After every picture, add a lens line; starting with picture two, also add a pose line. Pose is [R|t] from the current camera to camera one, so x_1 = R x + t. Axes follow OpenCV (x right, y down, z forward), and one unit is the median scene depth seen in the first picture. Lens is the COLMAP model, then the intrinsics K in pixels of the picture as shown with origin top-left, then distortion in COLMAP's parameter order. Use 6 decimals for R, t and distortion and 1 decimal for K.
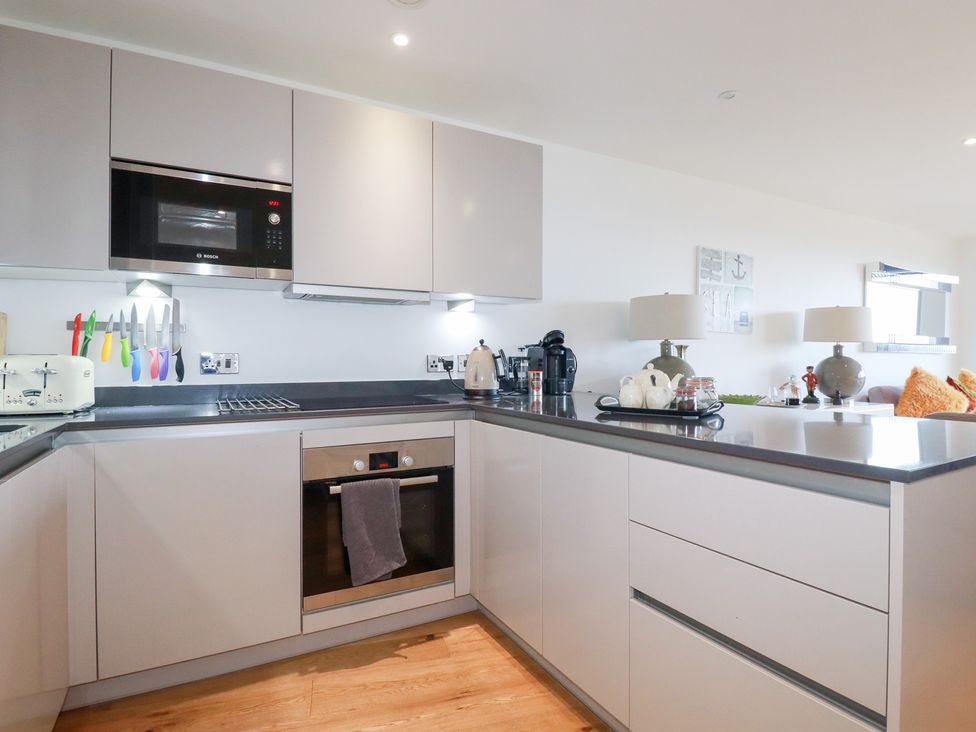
lens RADIAL K [[505.6, 0, 483.9], [0, 505.6, 363.2], [0, 0, 1]] dist [0.000161, -0.011355]
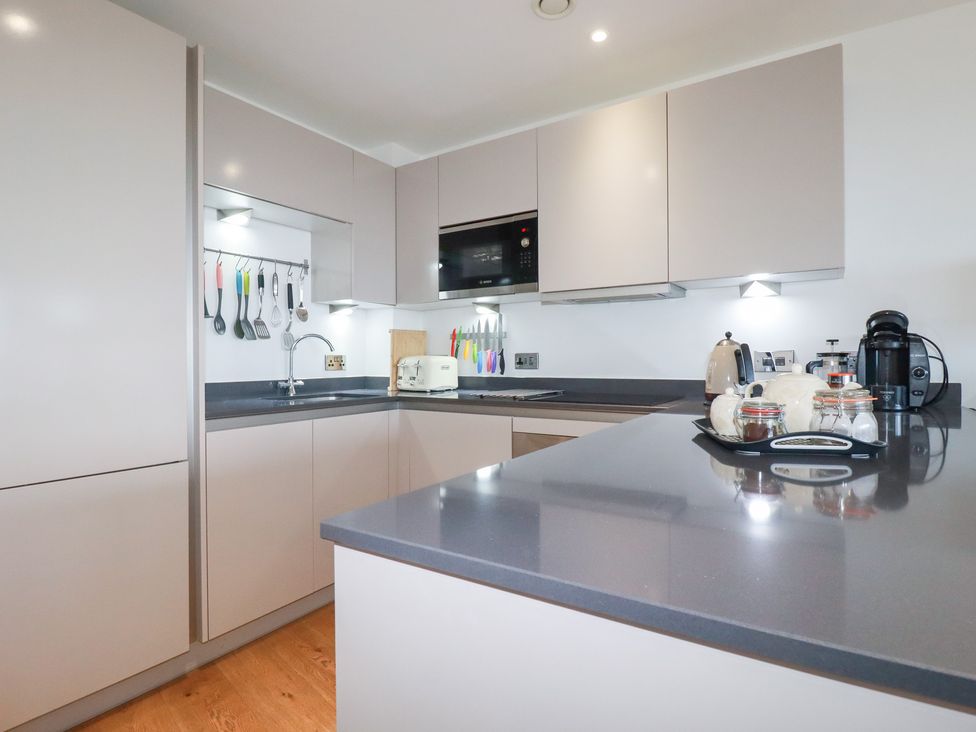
lens RADIAL K [[505.6, 0, 483.9], [0, 505.6, 363.2], [0, 0, 1]] dist [0.000161, -0.011355]
pose [[0.487473, 0.006299, -0.873115, 0.584682], [0.000432, 0.999972, 0.007456, -0.003846], [0.873138, -0.004011, 0.487457, 0.307371]]
